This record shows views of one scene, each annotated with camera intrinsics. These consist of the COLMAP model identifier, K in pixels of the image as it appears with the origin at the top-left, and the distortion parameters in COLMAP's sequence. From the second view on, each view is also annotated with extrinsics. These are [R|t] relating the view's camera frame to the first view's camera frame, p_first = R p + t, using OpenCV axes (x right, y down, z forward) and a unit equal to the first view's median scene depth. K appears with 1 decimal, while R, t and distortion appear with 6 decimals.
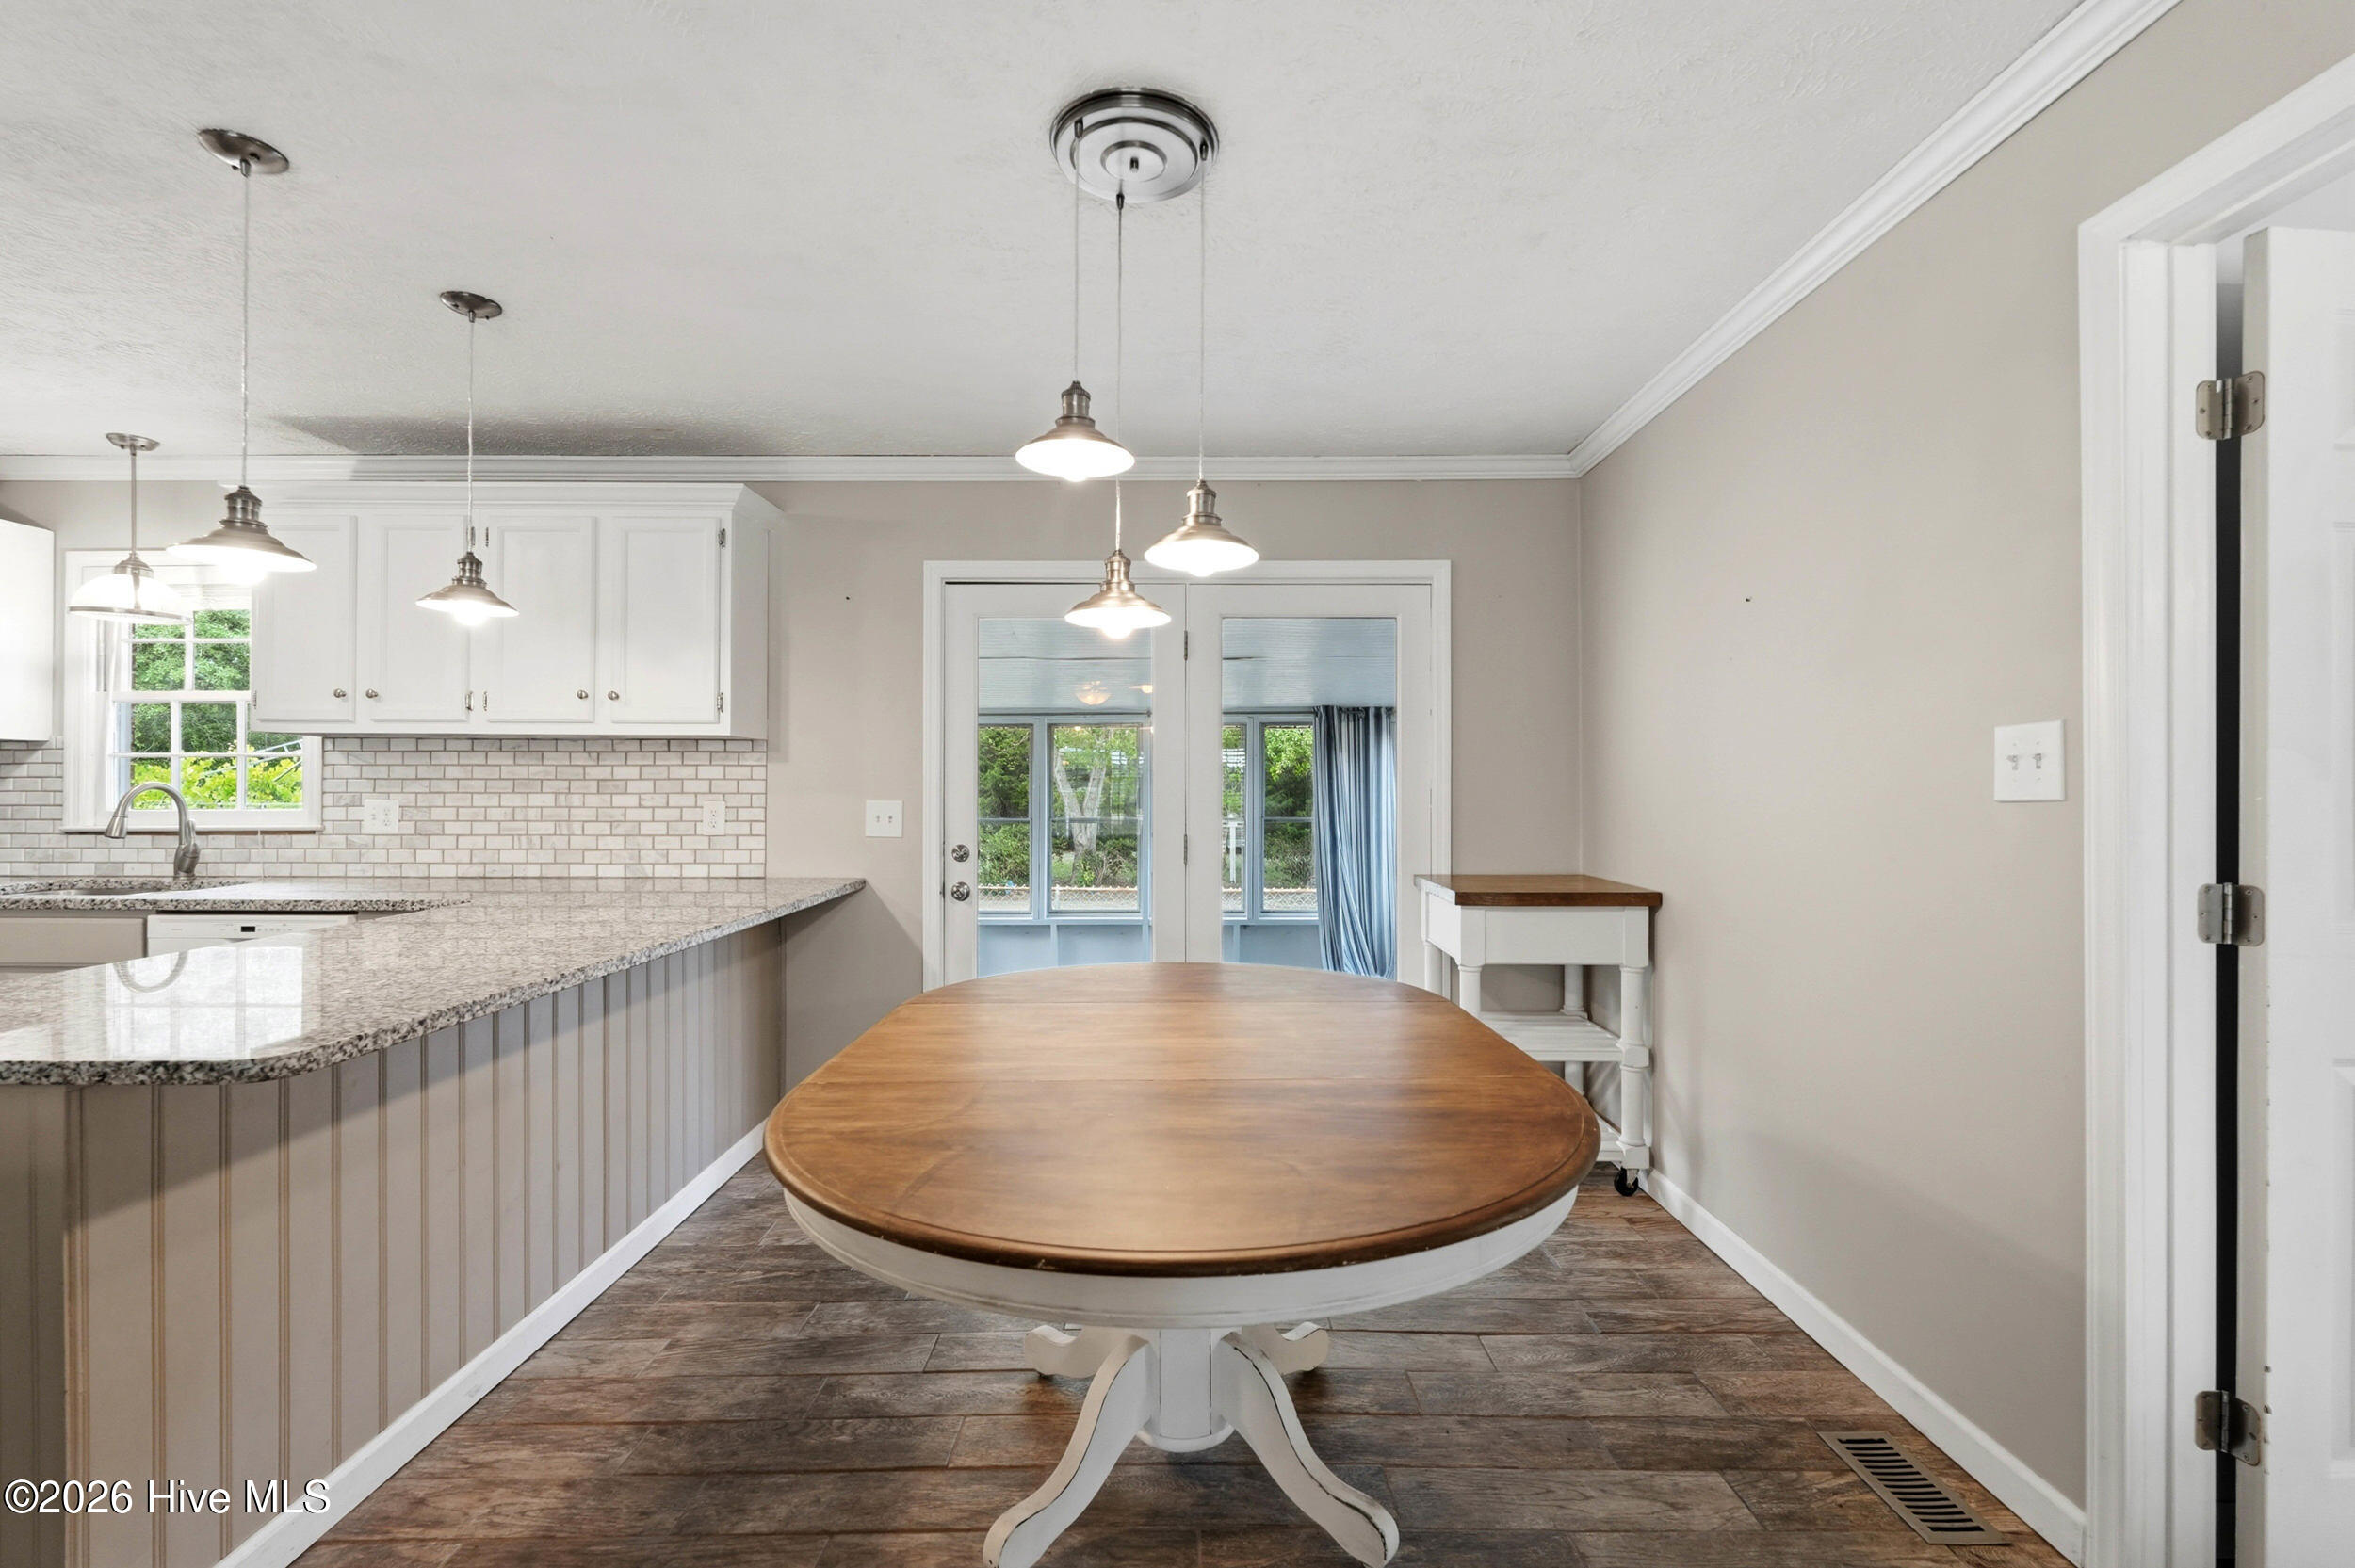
lens RADIAL K [[1033.9, 0, 1185.7], [0, 1033.9, 785.2], [0, 0, 1]] dist [-0.000714, 0.000800]
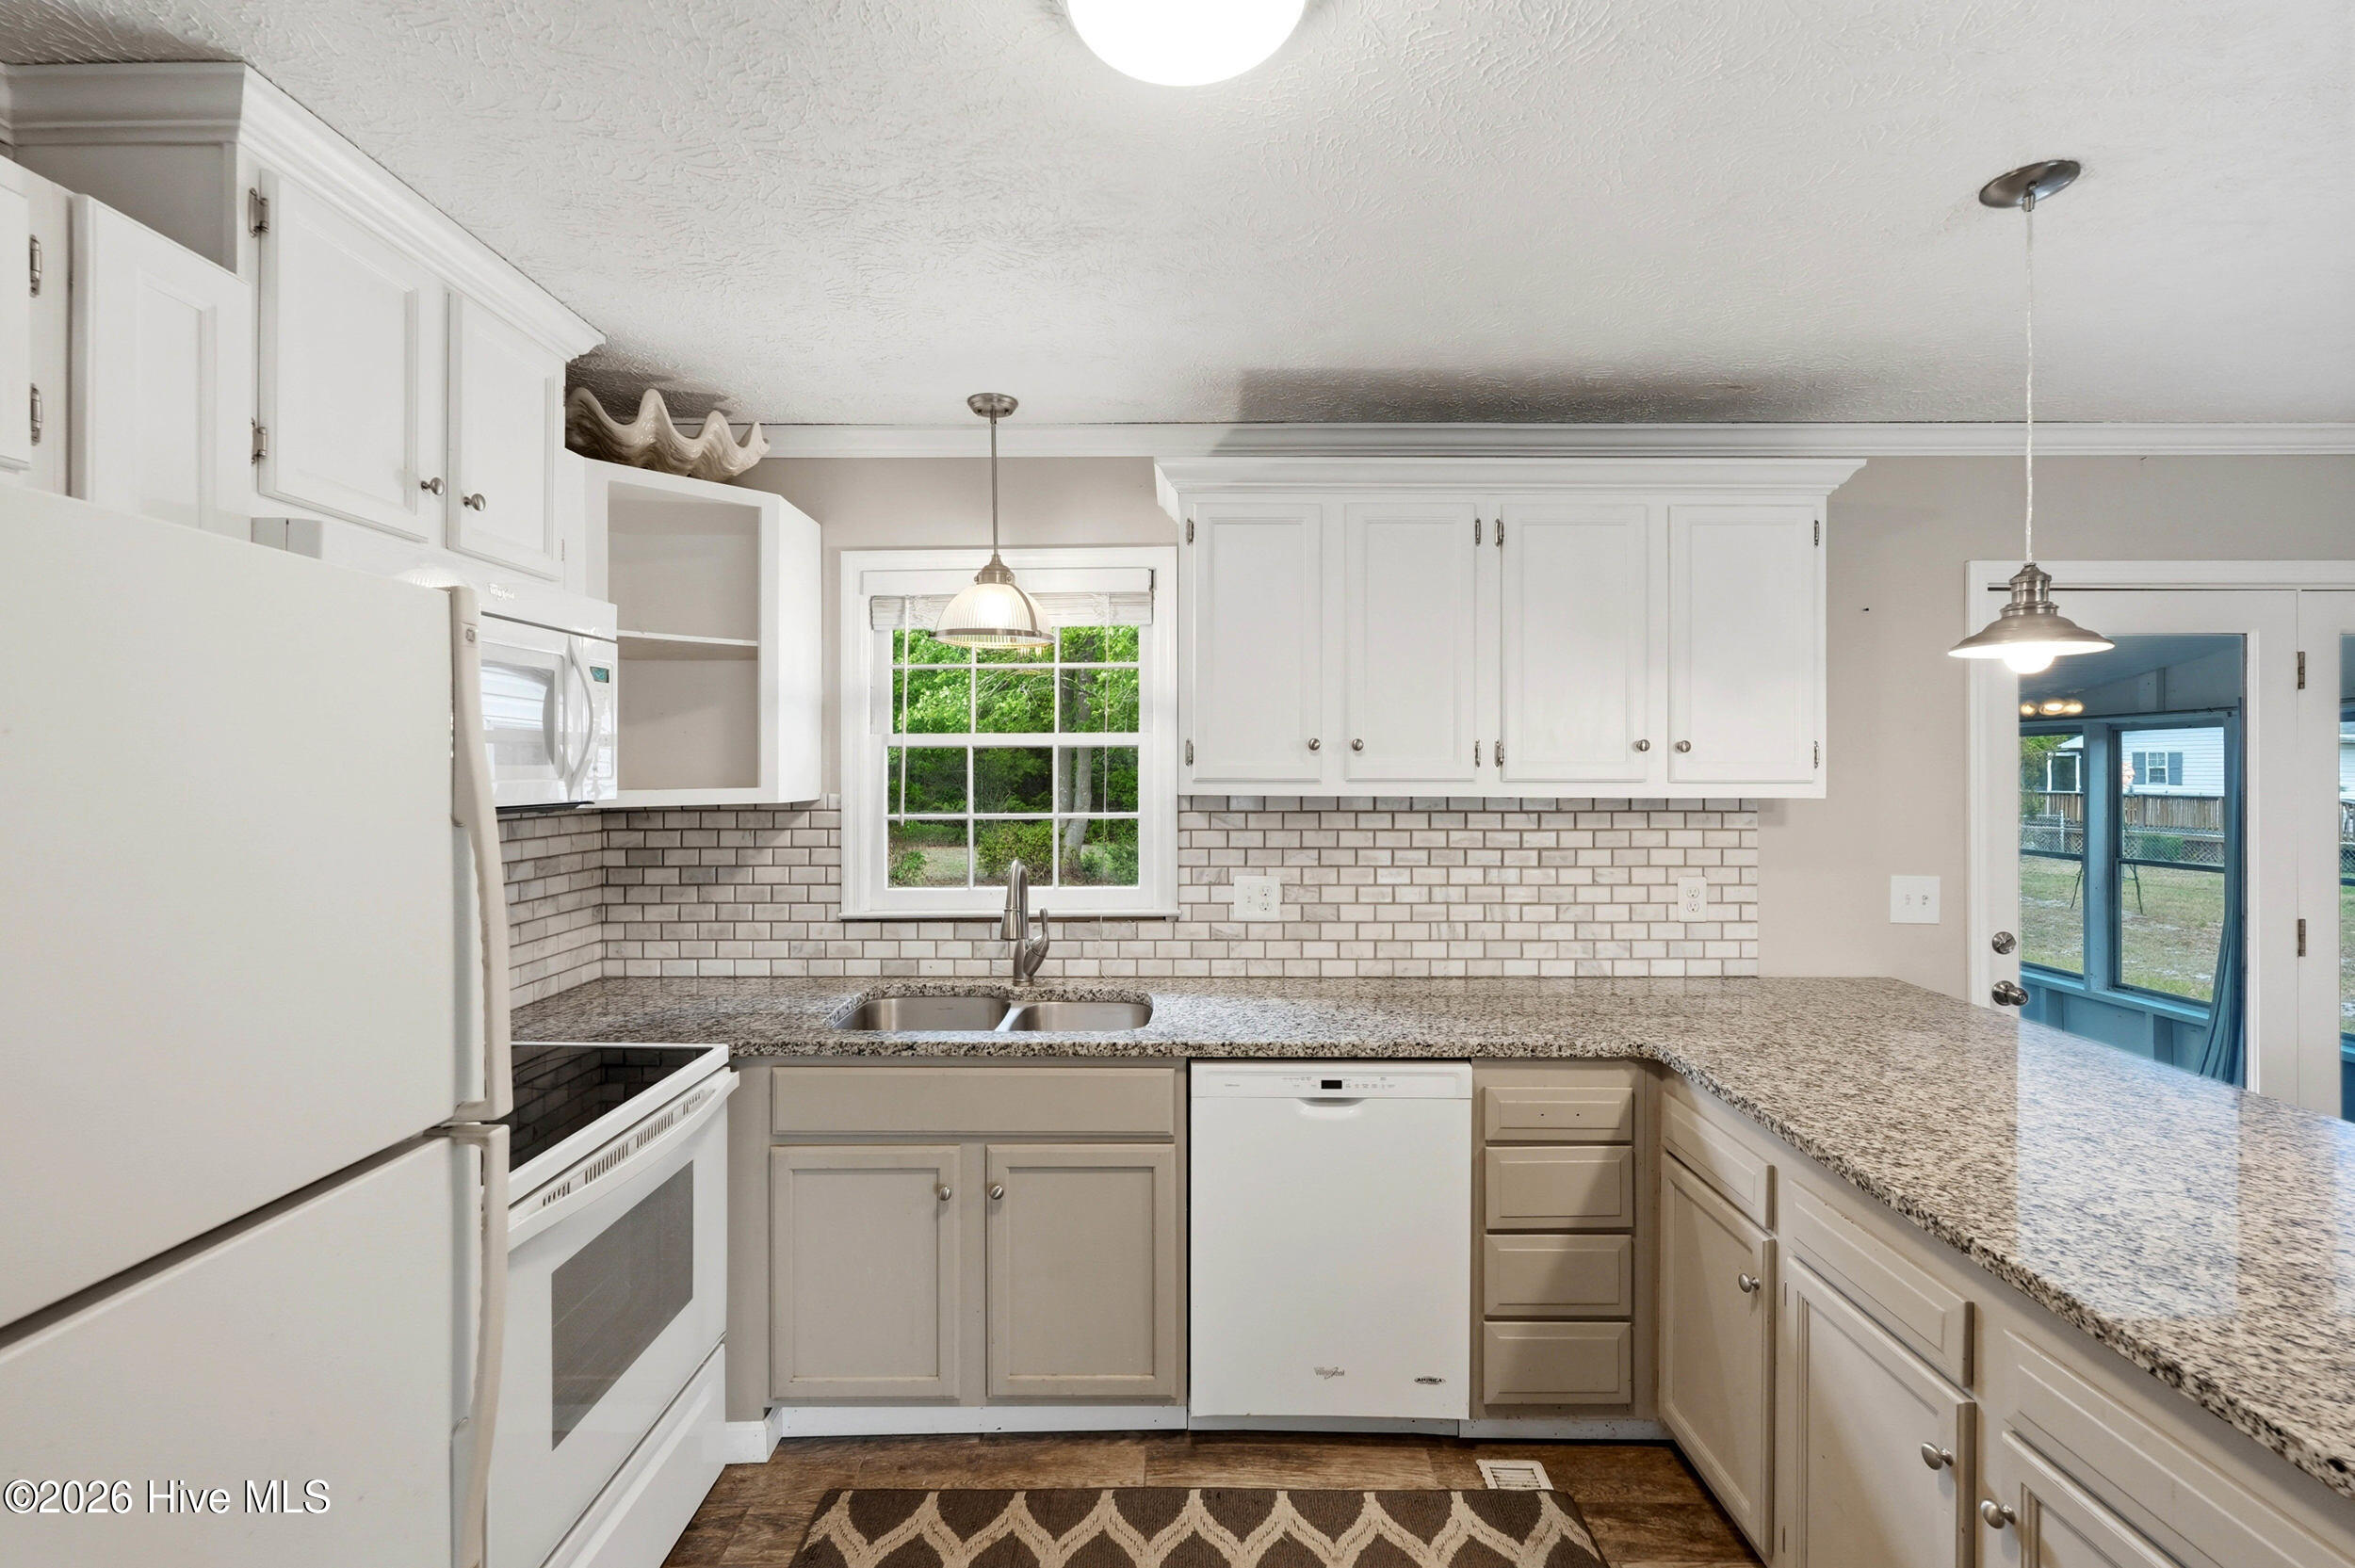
lens RADIAL K [[1033.9, 0, 1173.6], [0, 1033.9, 779.1], [0, 0, 1]] dist [-0.000714, 0.000800]
pose [[0.999996, -0.002333, 0.001393, -0.858918], [0.002317, 0.999929, 0.011685, -0.068281], [-0.001420, -0.011682, 0.999931, 0.240346]]
